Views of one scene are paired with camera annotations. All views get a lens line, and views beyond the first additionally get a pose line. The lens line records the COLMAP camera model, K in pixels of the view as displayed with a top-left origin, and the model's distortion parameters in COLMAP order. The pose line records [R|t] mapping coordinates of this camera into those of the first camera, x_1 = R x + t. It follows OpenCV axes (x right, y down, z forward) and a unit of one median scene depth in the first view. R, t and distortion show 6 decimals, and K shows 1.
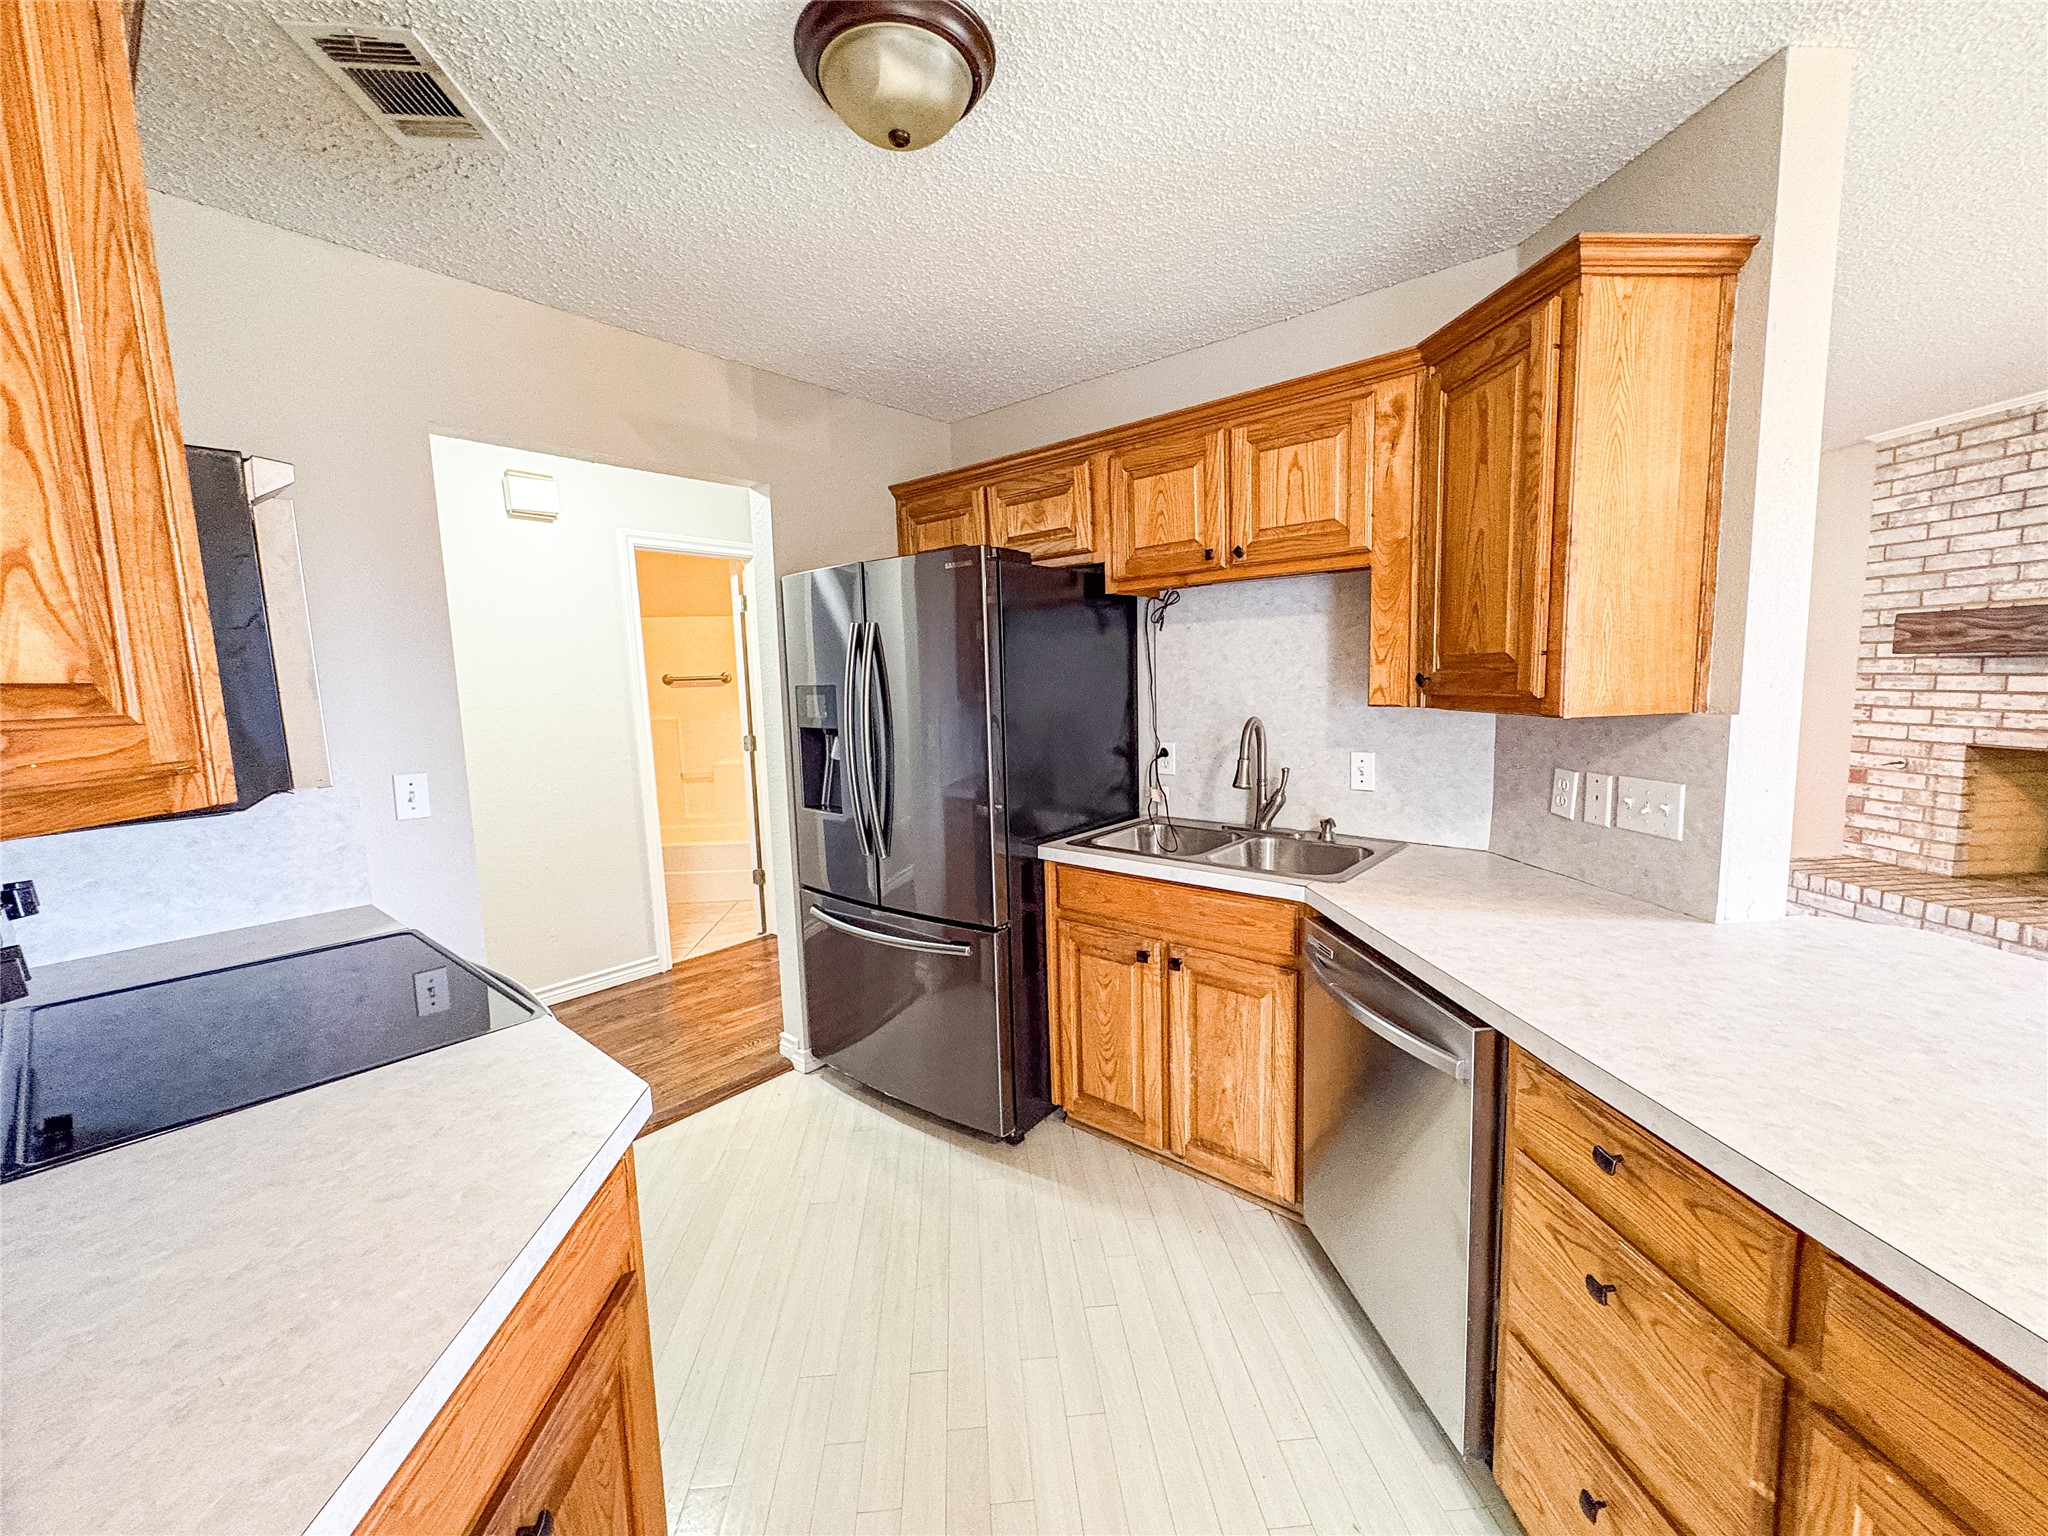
lens RADIAL K [[814.7, 0, 1030.1], [0, 814.7, 775.5], [0, 0, 1]] dist [-0.003088, 0.000041]
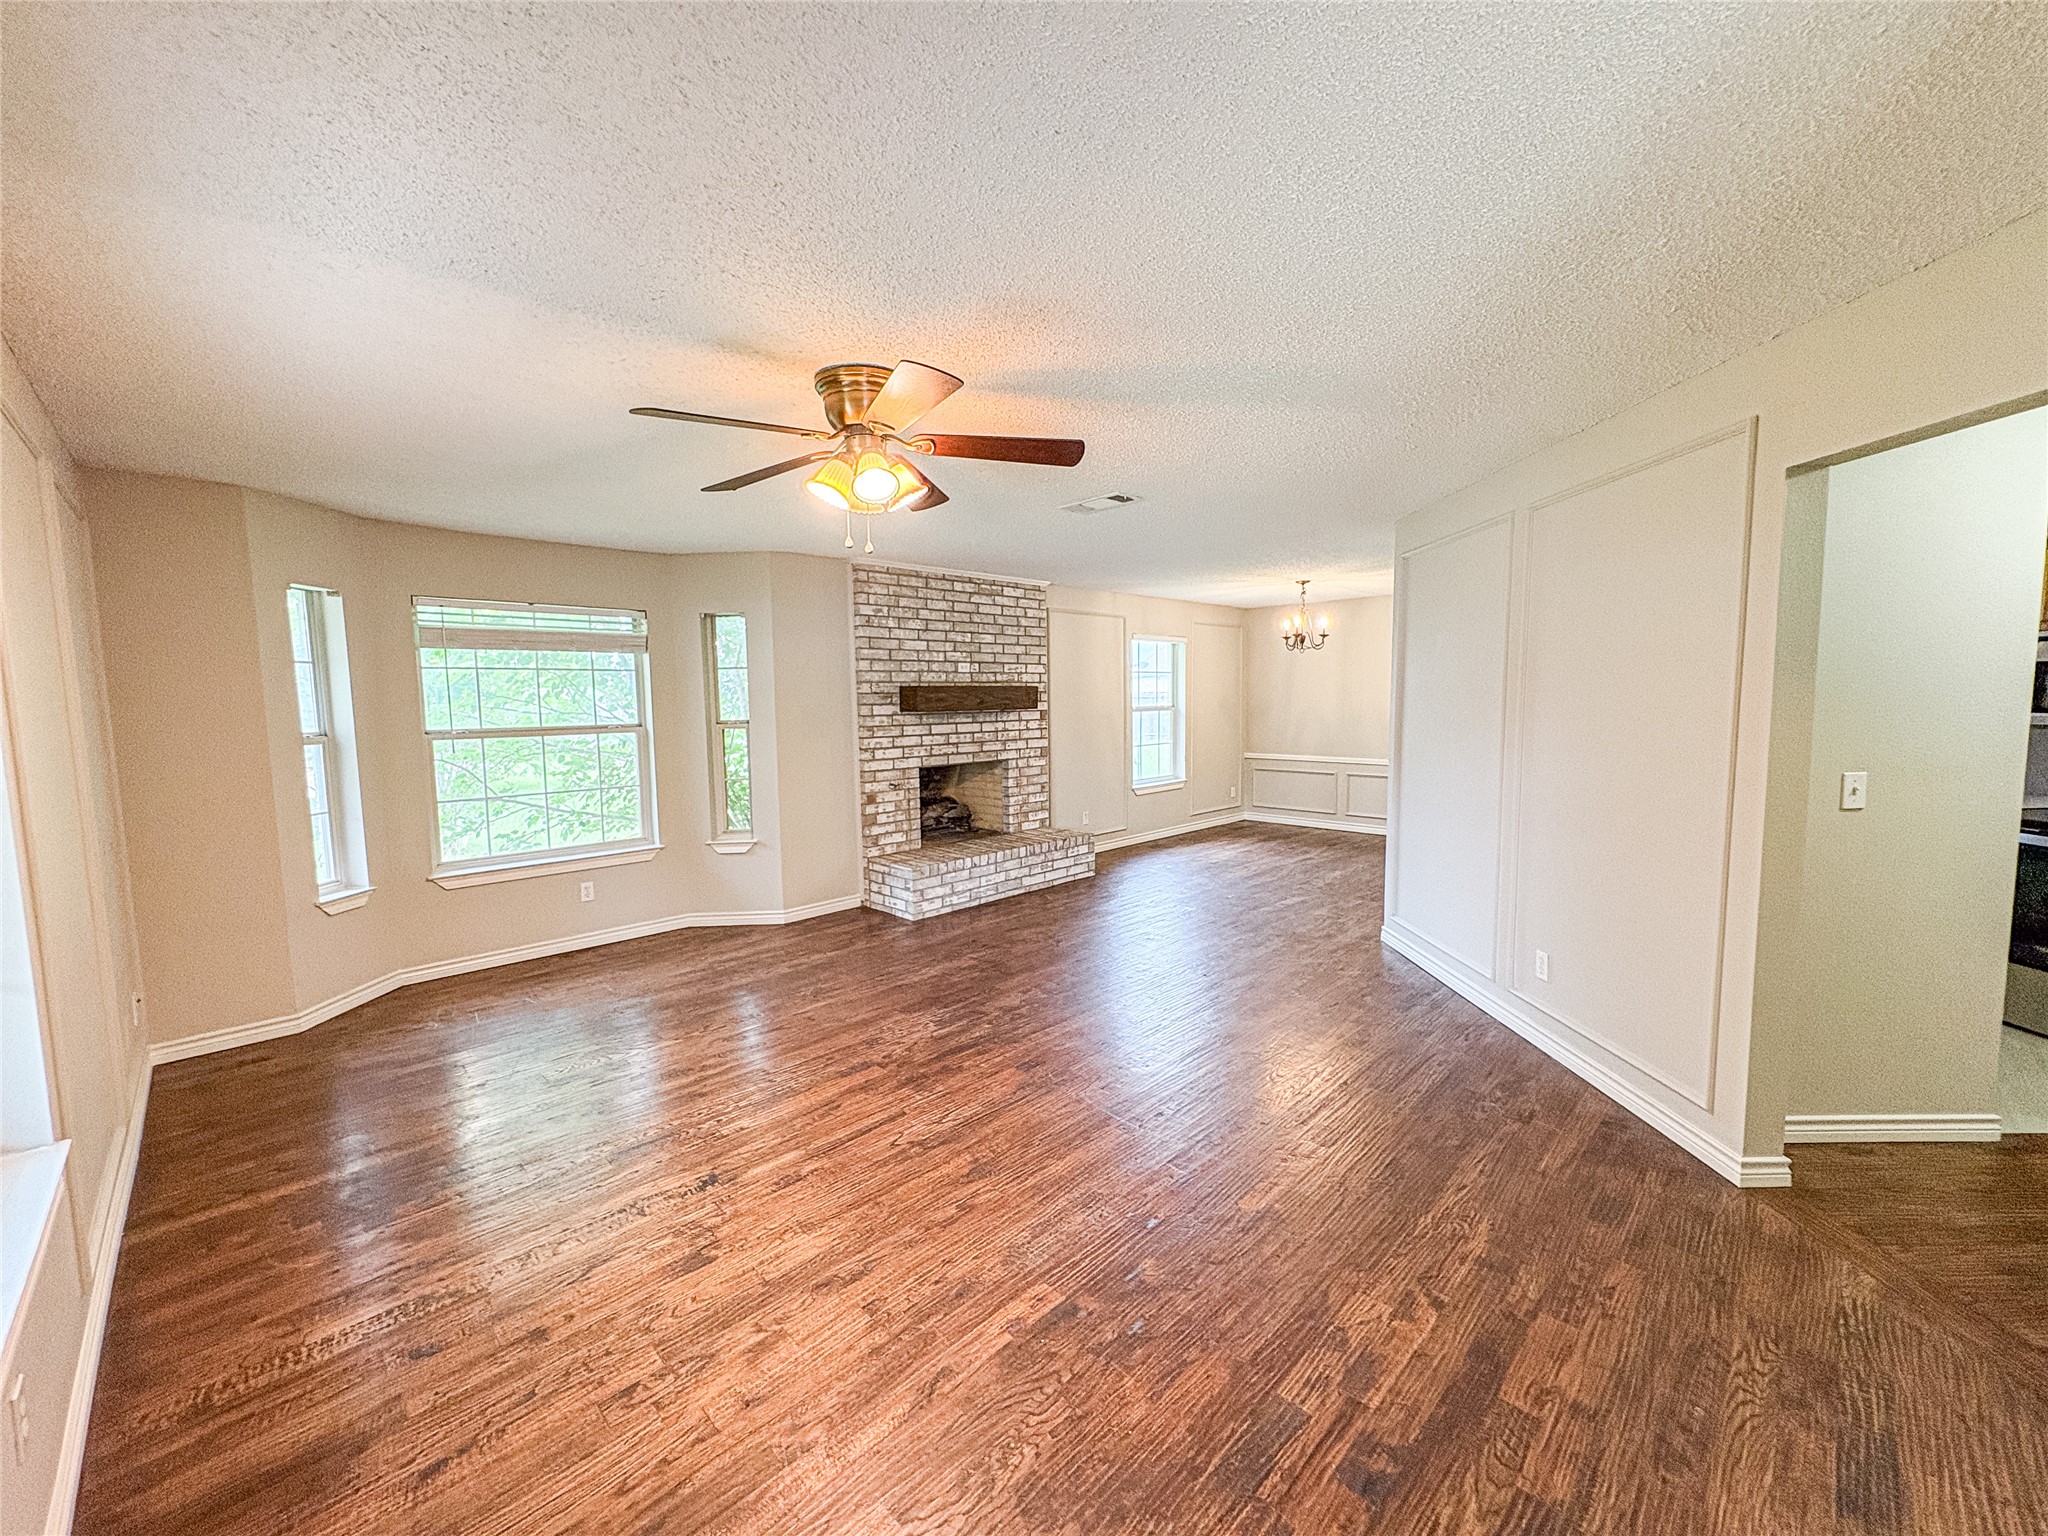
lens RADIAL K [[814.7, 0, 1028.8], [0, 814.7, 771.8], [0, 0, 1]] dist [-0.003088, 0.000041]
pose [[-0.640811, -0.032401, 0.767015, -0.248352], [0.128545, 0.980475, 0.148812, -0.239510], [-0.756860, 0.193956, -0.624134, 1.812417]]
